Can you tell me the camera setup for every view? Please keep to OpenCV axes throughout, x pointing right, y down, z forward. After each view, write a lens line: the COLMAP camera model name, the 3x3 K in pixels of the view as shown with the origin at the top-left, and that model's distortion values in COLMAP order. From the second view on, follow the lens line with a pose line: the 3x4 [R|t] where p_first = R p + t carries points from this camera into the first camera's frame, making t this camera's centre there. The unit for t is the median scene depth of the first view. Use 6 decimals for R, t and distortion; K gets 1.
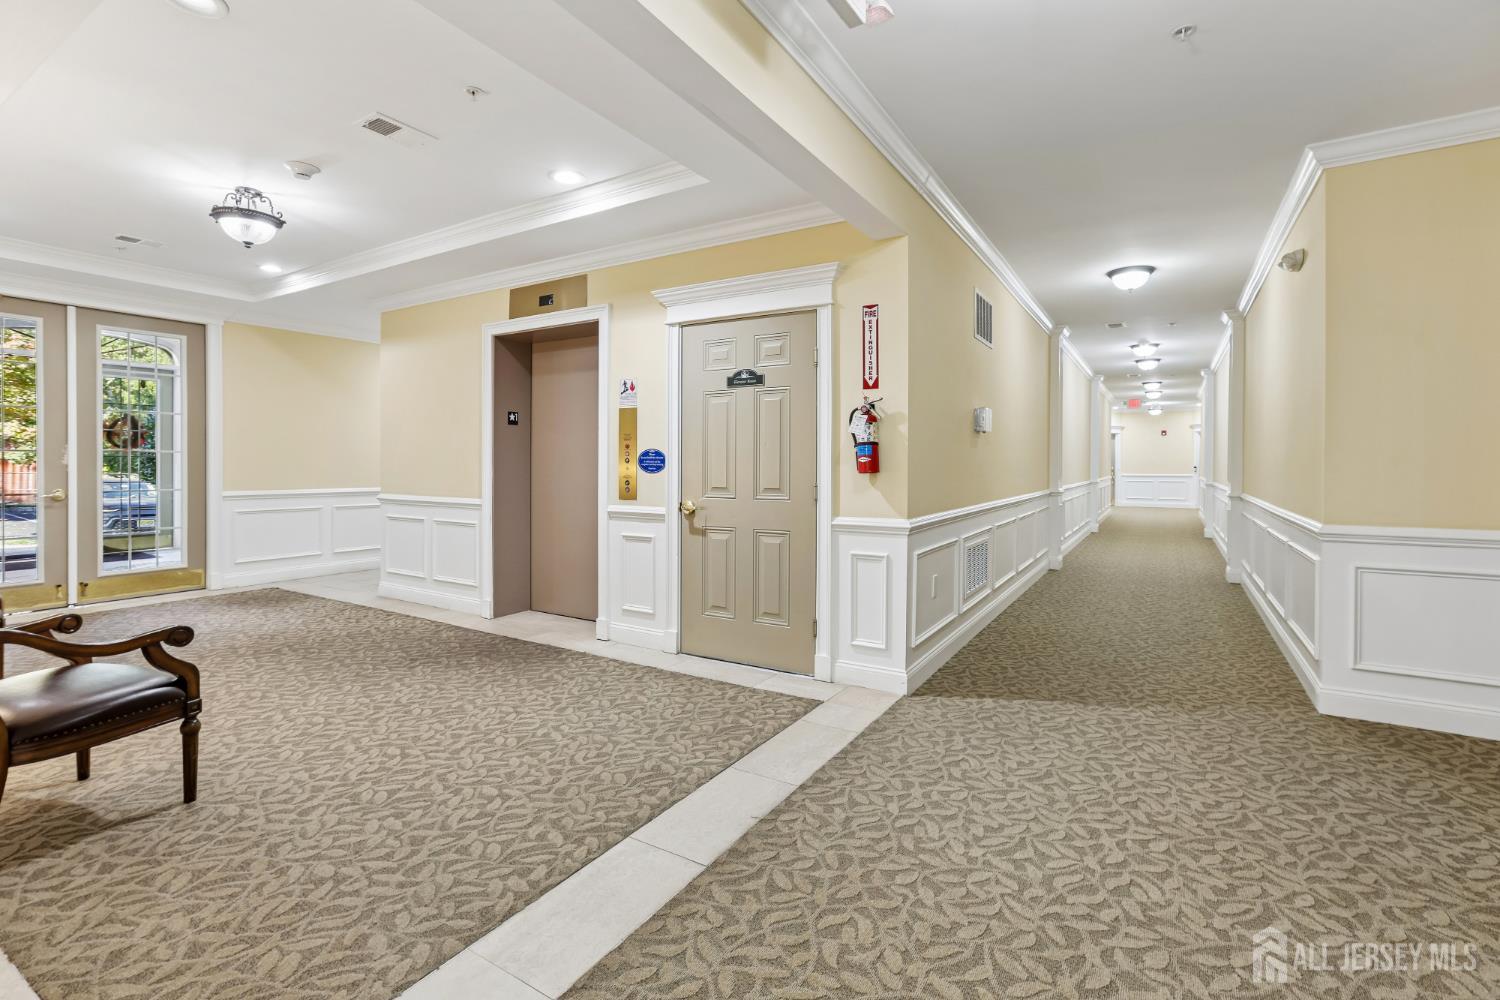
lens RADIAL K [[685.9, 0, 756.2], [0, 685.9, 460.4], [0, 0, 1]] dist [-0.033550, 0.013538]
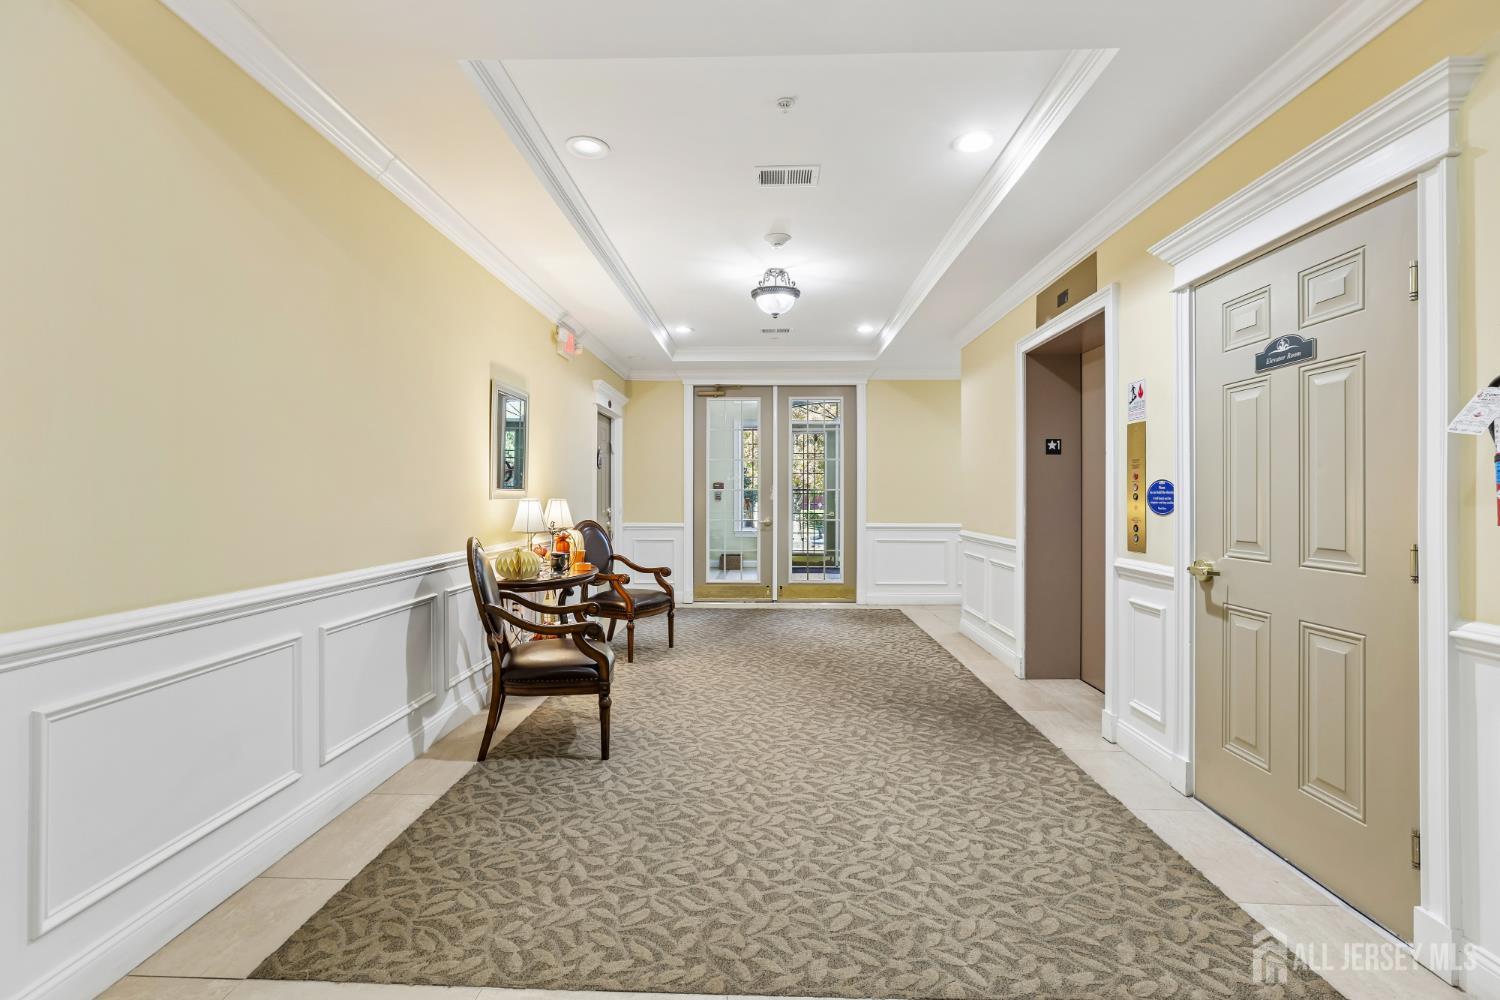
lens RADIAL K [[685.9, 0, 747.4], [0, 685.9, 486.4], [0, 0, 1]] dist [-0.033550, 0.013538]
pose [[0.485604, -0.012517, -0.874089, 0.280096], [-0.000600, 0.999892, -0.014652, 0.000359], [0.874179, 0.007640, 0.485544, 0.375467]]
